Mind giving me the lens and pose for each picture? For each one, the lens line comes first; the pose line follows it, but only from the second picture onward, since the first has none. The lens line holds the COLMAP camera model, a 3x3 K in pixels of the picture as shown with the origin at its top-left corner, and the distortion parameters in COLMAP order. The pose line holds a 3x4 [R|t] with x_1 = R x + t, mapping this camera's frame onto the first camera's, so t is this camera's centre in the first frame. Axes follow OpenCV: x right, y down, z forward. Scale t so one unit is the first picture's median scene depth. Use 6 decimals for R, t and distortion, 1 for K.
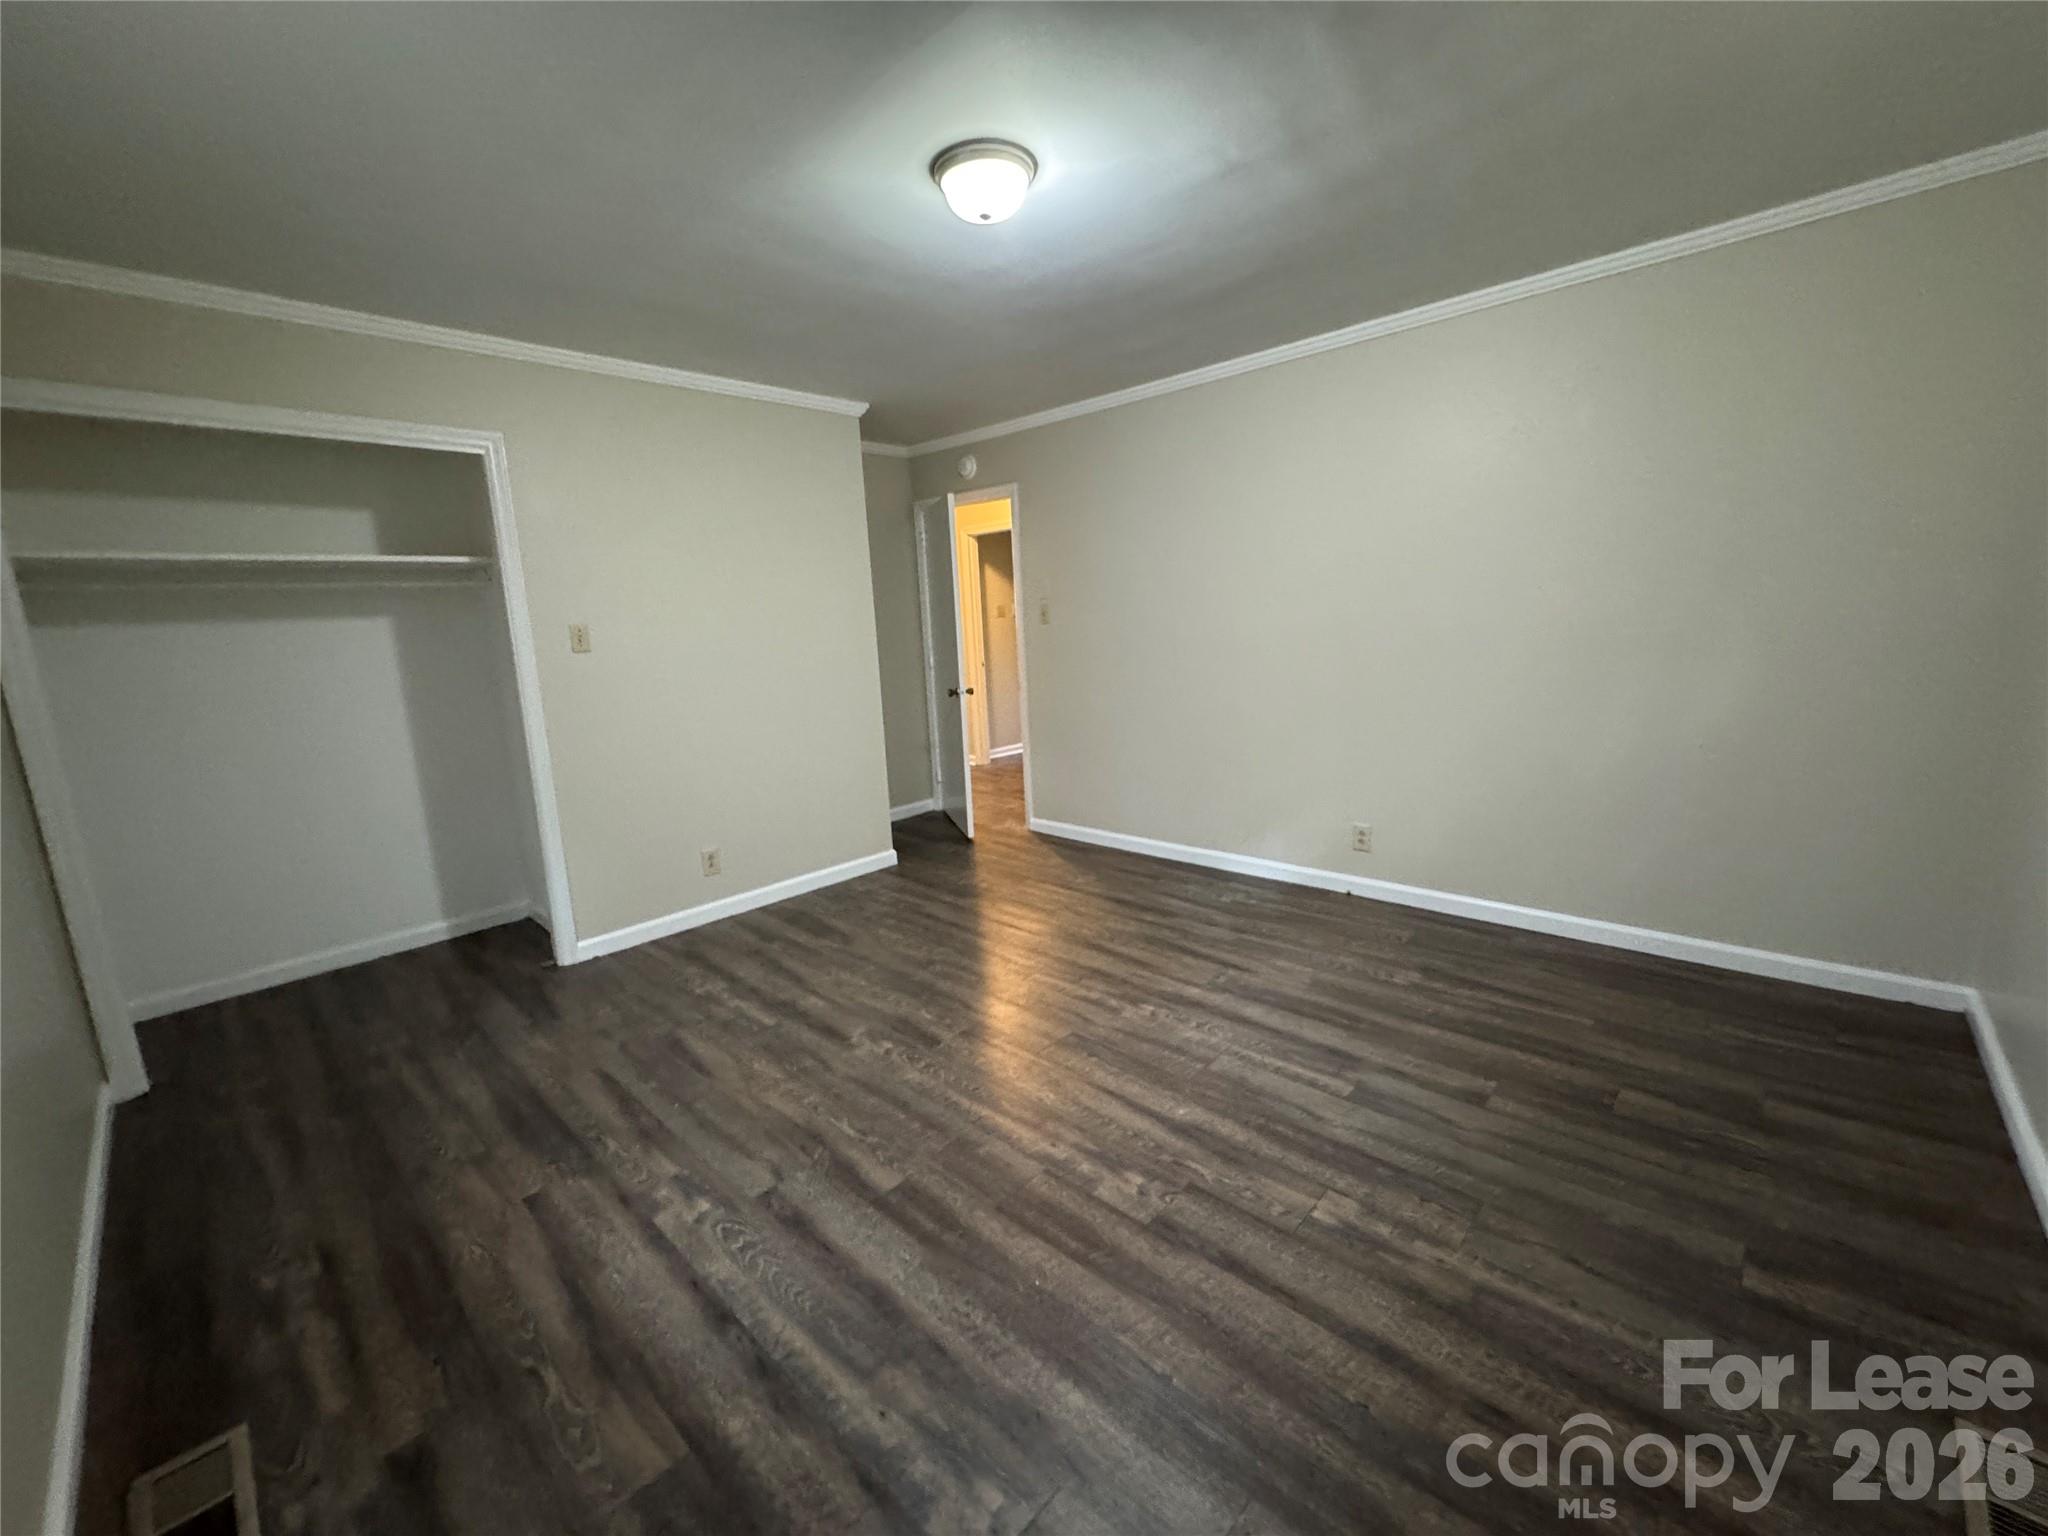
lens RADIAL K [[822.6, 0, 1029.7], [0, 822.6, 765.0], [0, 0, 1]] dist [-0.001091, -0.000042]
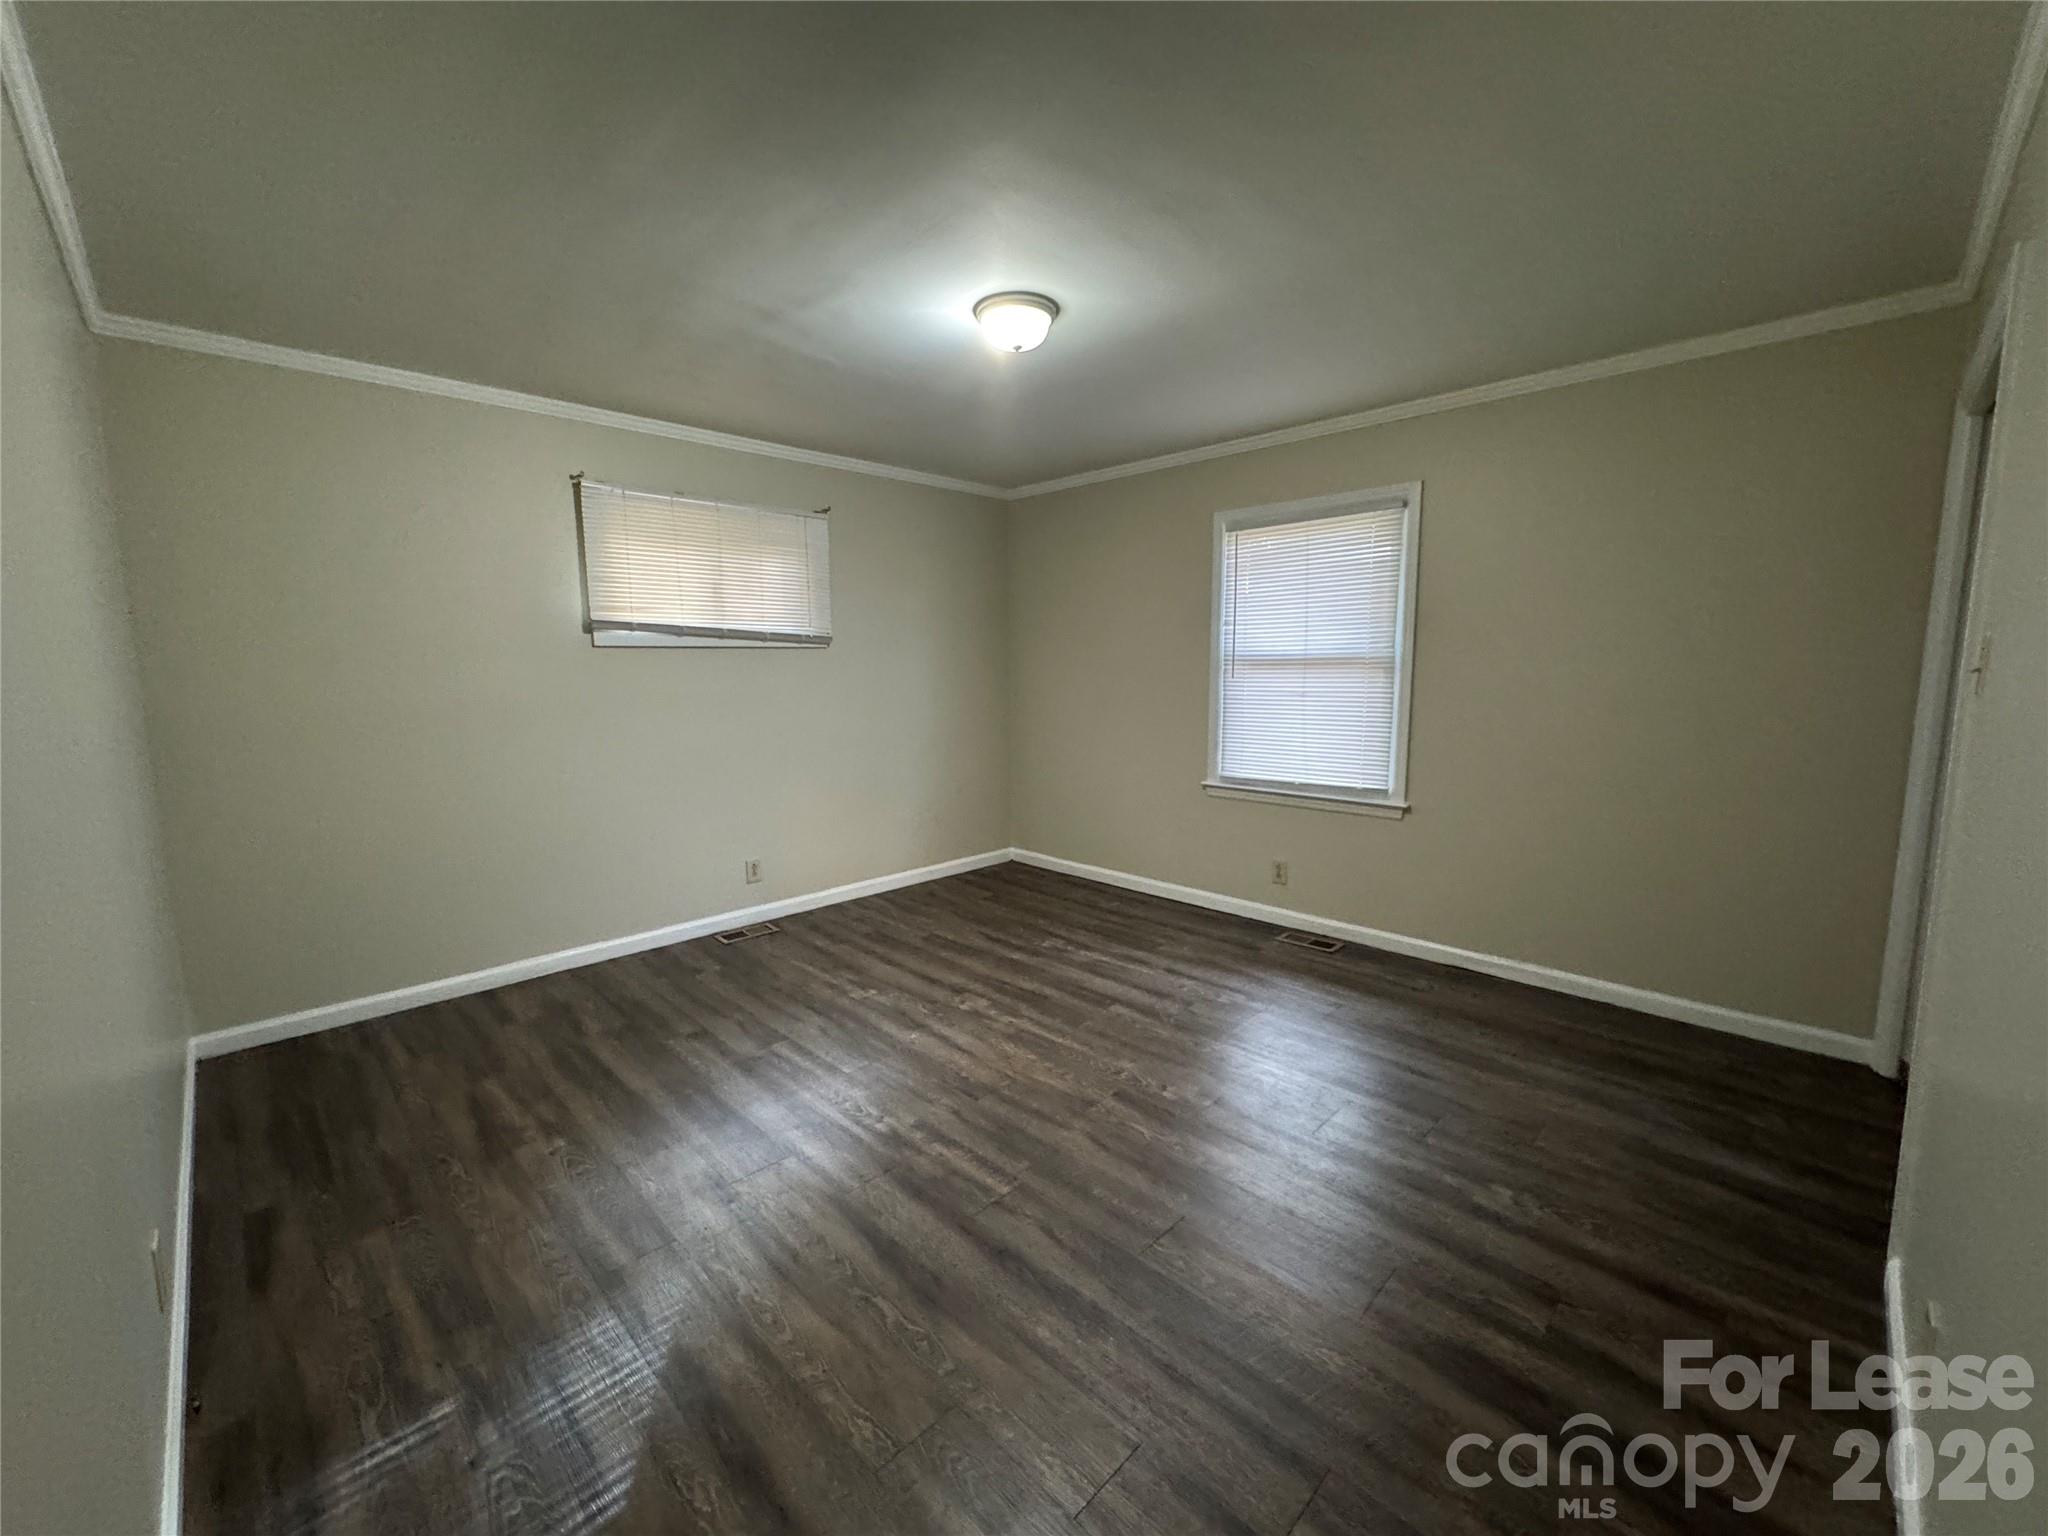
lens RADIAL K [[822.6, 0, 1029.5], [0, 822.6, 766.9], [0, 0, 1]] dist [-0.001091, -0.000042]
pose [[-0.998031, 0.051083, 0.036388, -0.085981], [0.059842, 0.949297, 0.308634, -0.448999], [-0.018777, 0.310203, -0.950485, 2.399514]]
